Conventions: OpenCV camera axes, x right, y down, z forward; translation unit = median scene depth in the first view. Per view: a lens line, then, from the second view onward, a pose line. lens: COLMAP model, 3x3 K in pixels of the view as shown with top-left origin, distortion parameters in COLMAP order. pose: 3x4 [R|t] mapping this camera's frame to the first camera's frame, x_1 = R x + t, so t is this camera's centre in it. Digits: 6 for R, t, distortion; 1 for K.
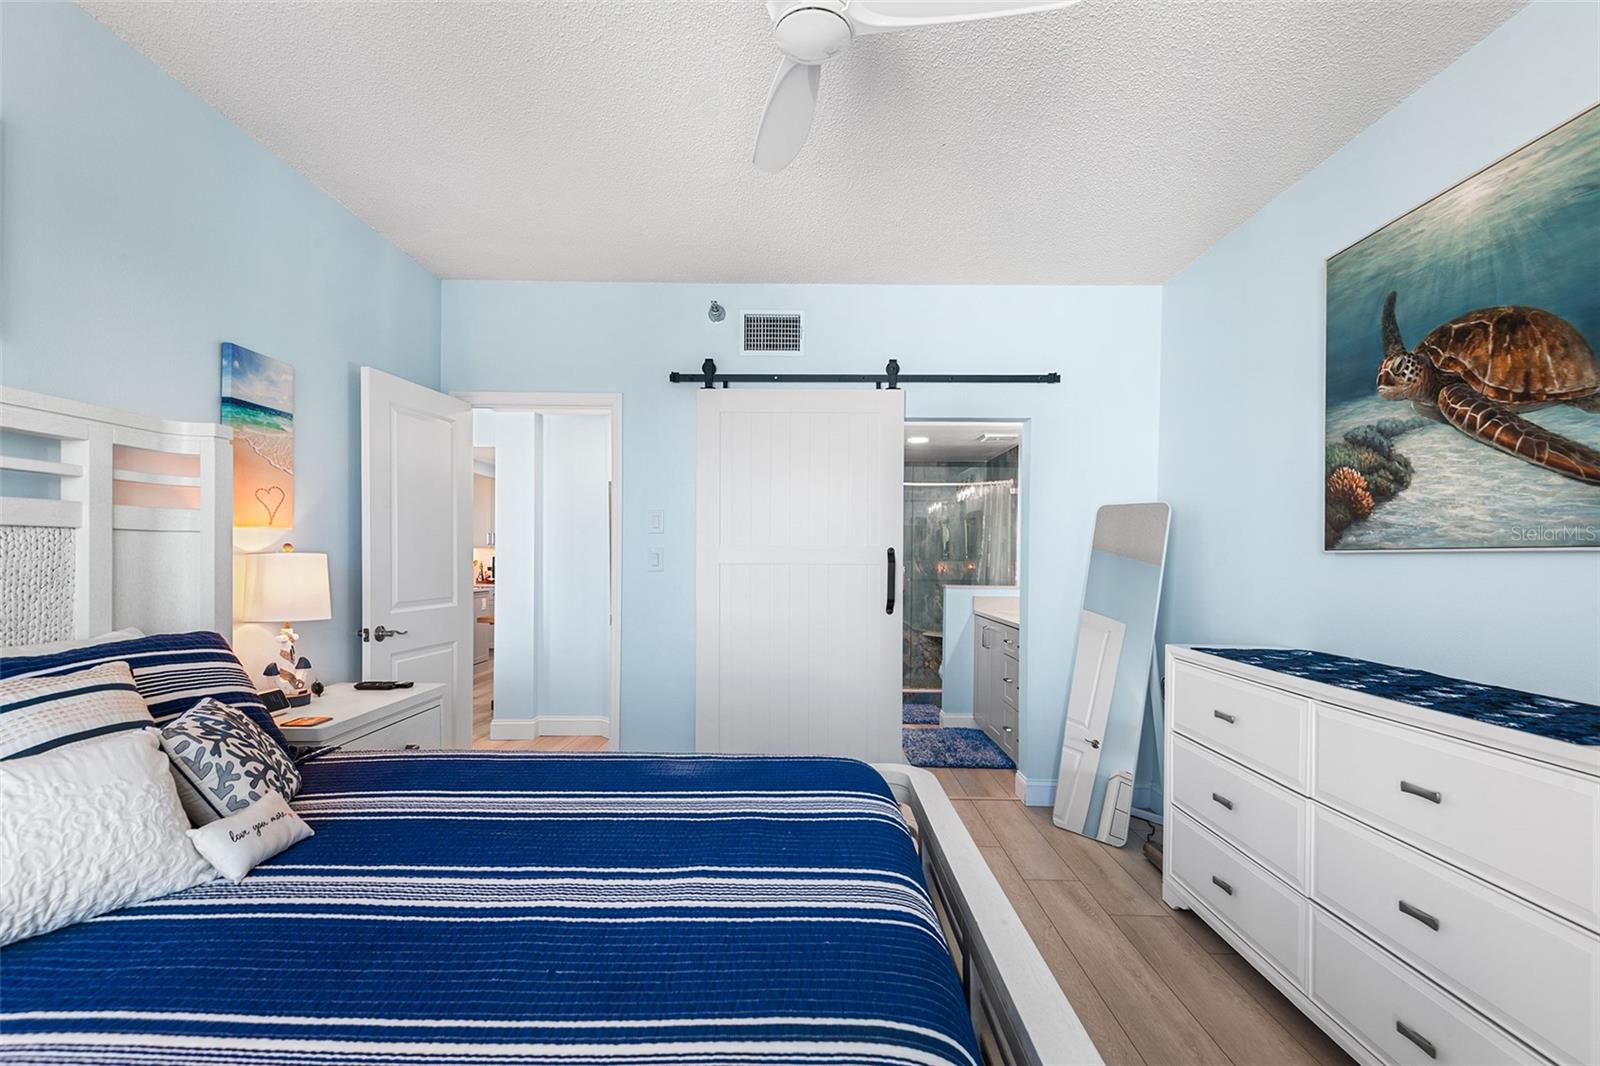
lens RADIAL K [[735.8, 0, 795.5], [0, 735.8, 551.4], [0, 0, 1]] dist [0.034129, -0.020652]
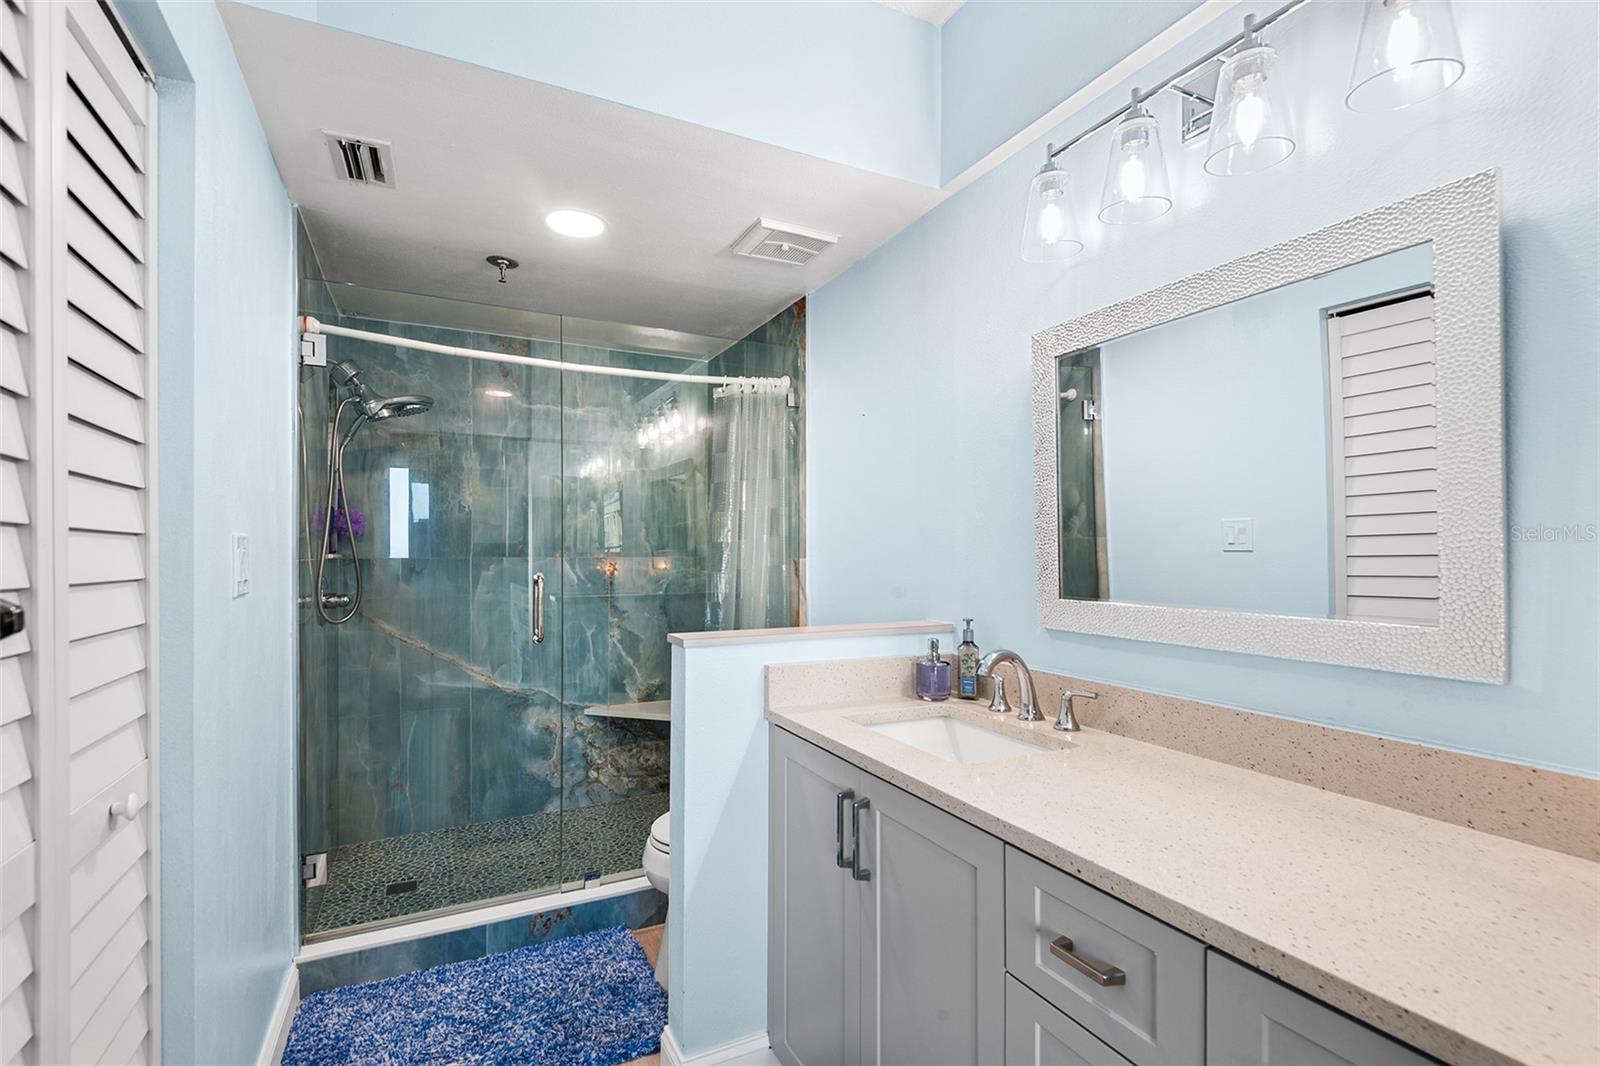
lens RADIAL K [[735.8, 0, 795.5], [0, 735.8, 551.4], [0, 0, 1]] dist [0.034129, -0.020652]
pose [[0.885829, -0.011480, 0.463869, 0.074625], [0.004410, 0.999857, 0.016323, 0.001933], [-0.463990, -0.012414, 0.885753, 0.522263]]
